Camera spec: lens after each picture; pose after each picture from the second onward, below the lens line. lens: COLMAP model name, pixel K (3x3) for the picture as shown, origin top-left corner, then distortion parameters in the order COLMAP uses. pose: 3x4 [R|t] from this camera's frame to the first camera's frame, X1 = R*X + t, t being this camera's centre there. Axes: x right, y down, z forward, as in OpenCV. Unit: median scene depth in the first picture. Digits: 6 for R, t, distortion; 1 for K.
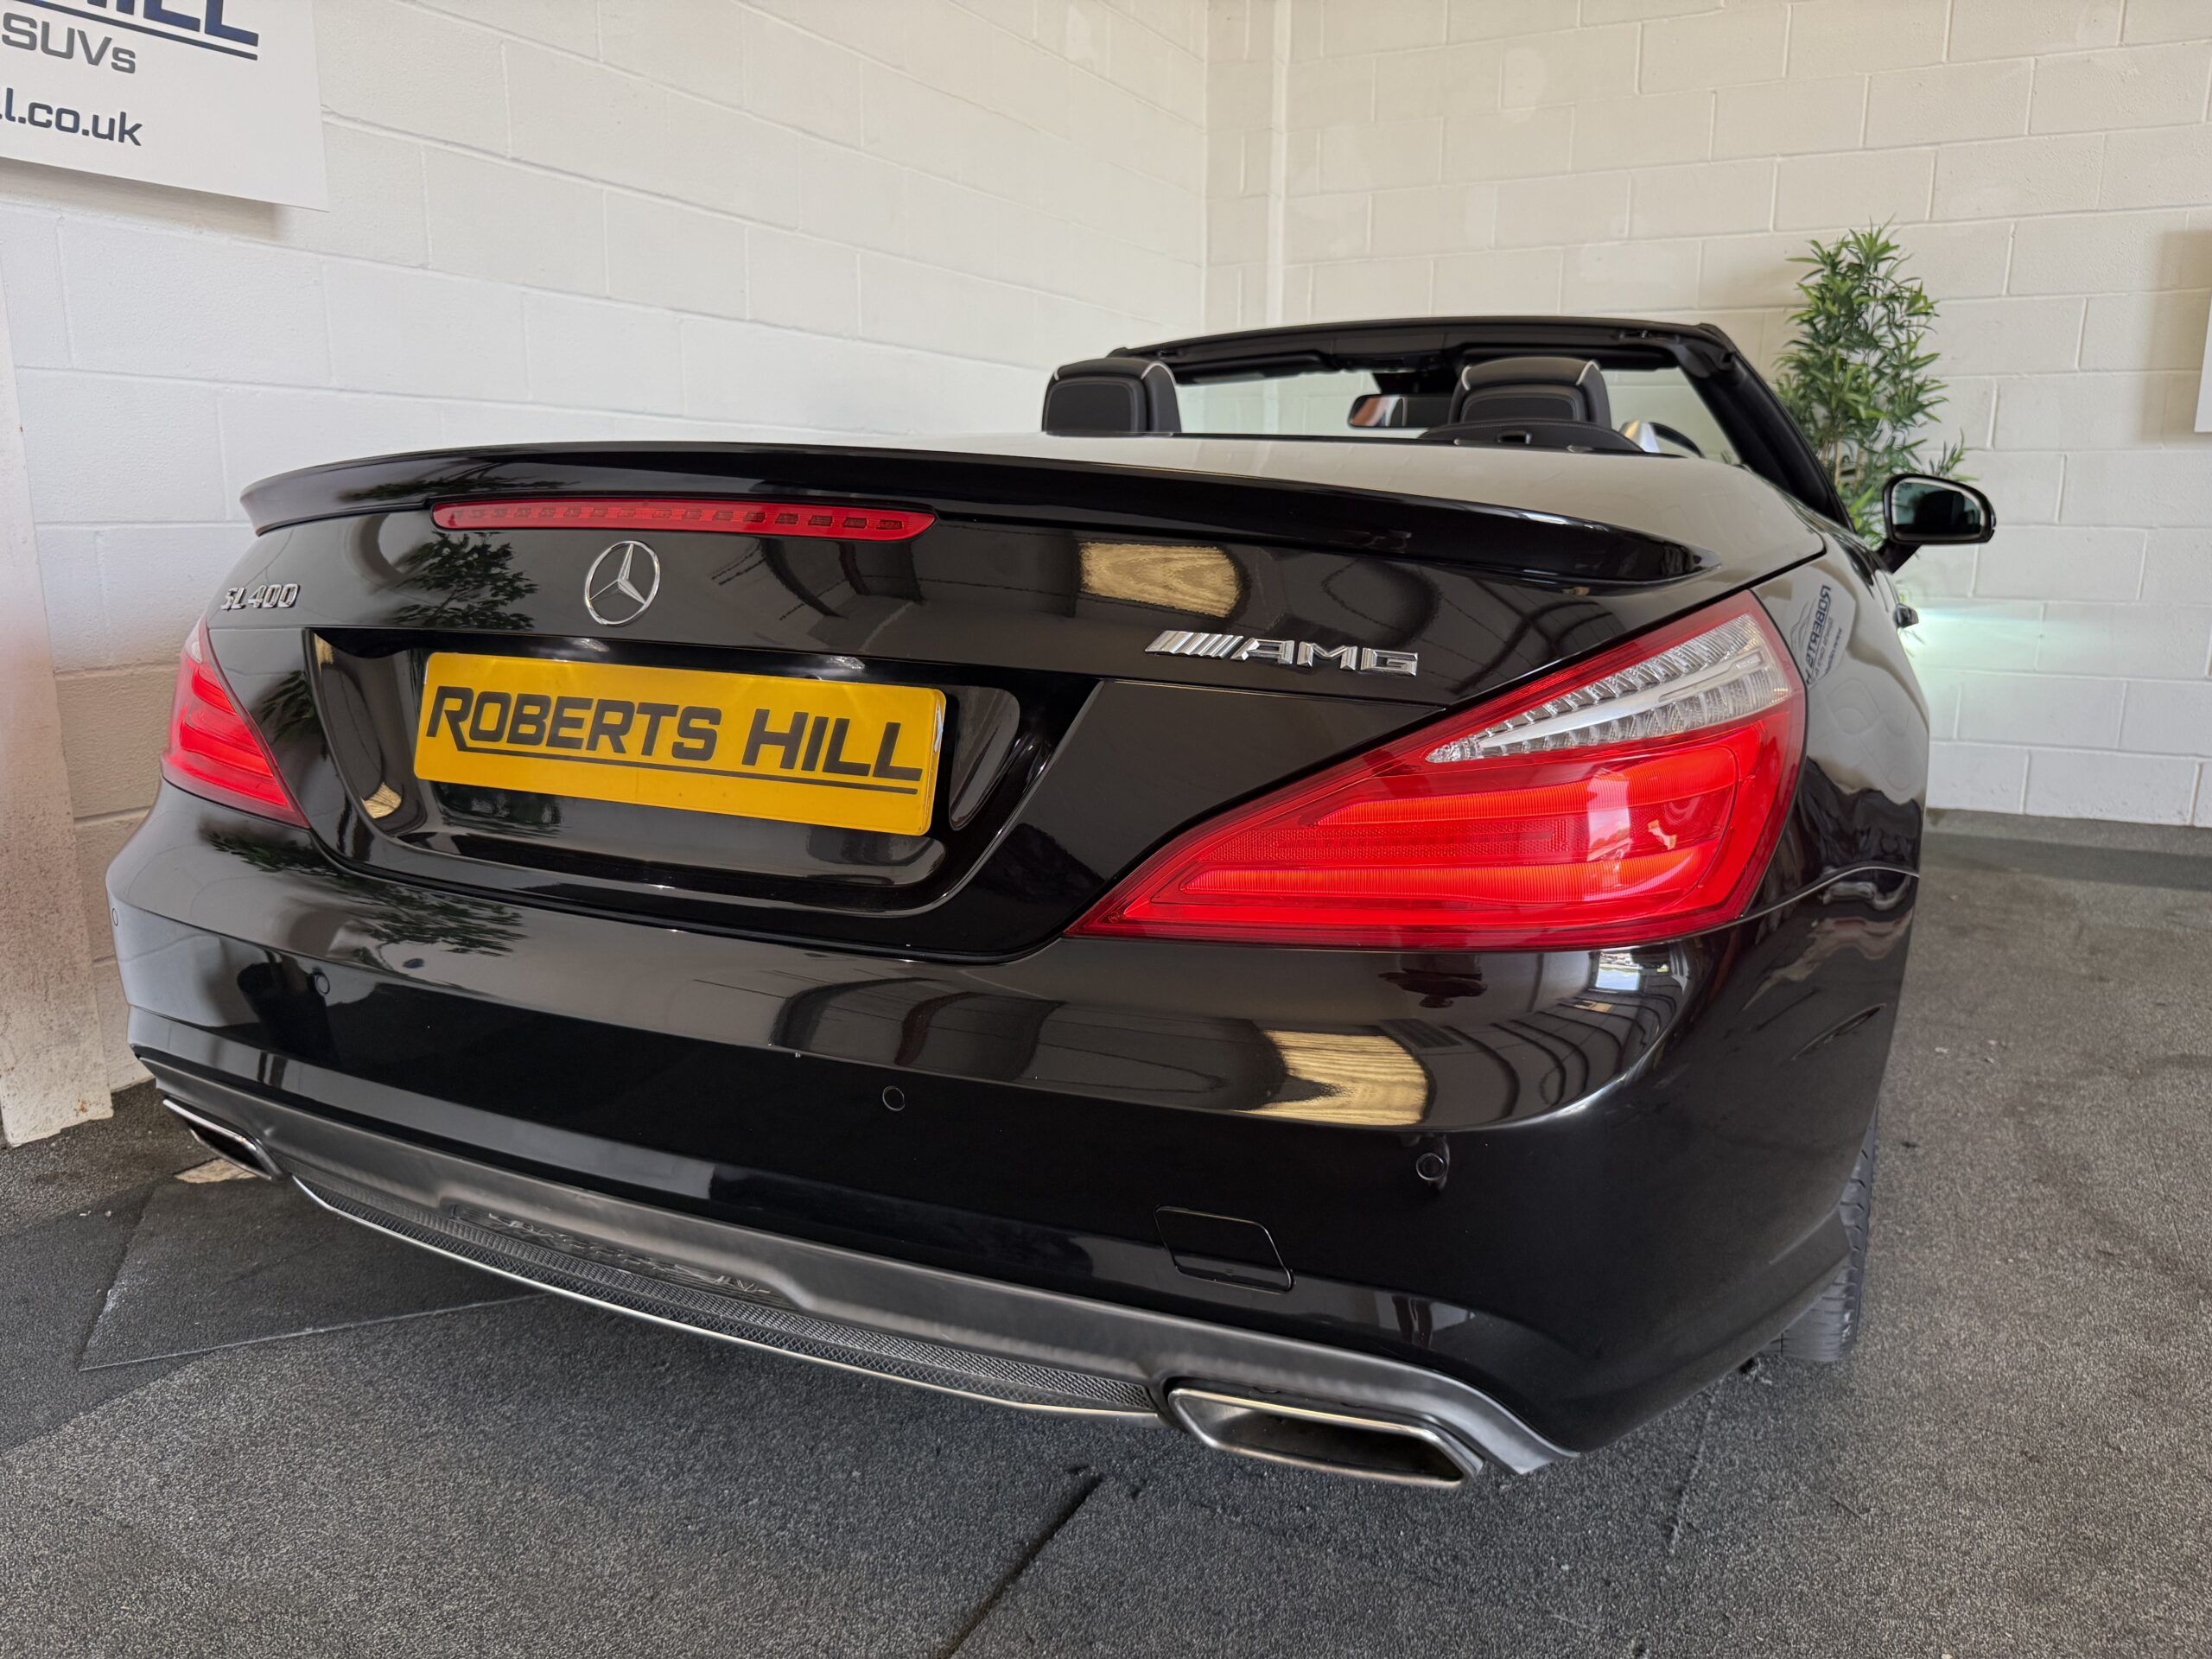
lens RADIAL K [[1657.5, 0, 1117.7], [0, 1657.5, 825.9], [0, 0, 1]] dist [-0.002076, -0.011897]
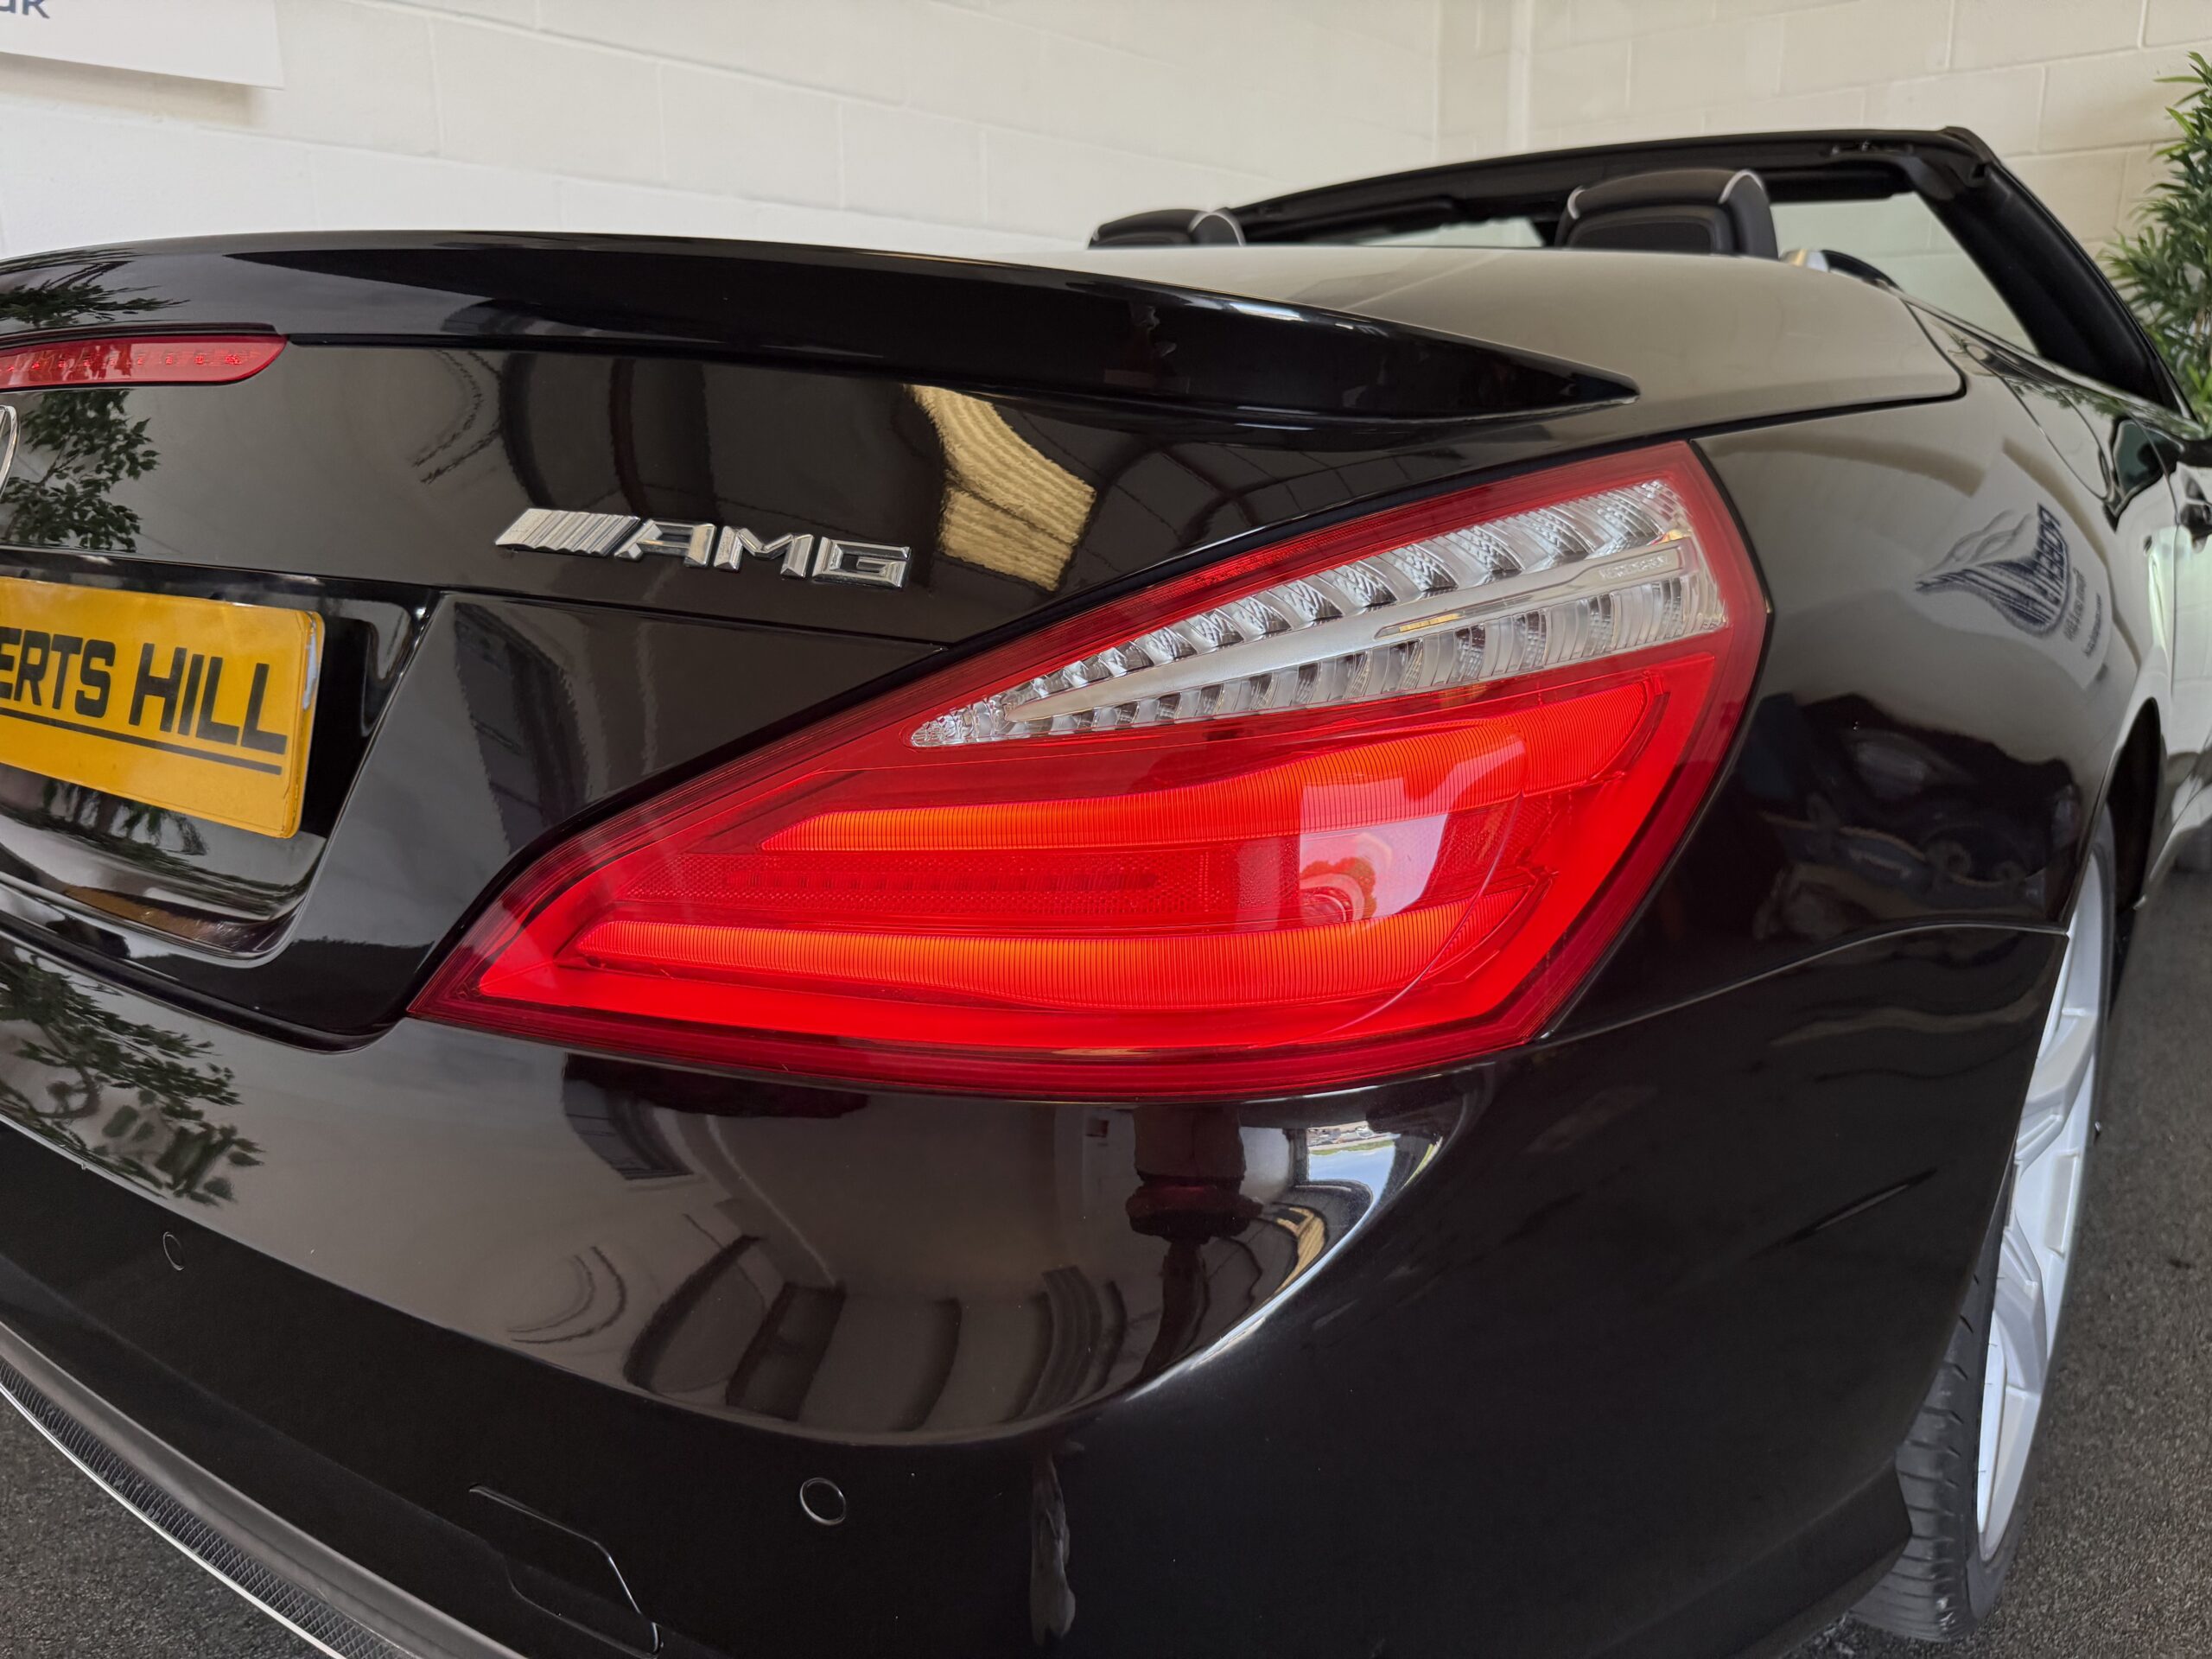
lens RADIAL K [[1657.5, 0, 1102.5], [0, 1657.5, 832.0], [0, 0, 1]] dist [-0.002076, -0.011897]
pose [[0.977747, 0.026591, -0.208097, 0.218681], [-0.018027, 0.998915, 0.042945, -0.019908], [0.209013, -0.038238, 0.977165, 0.281421]]
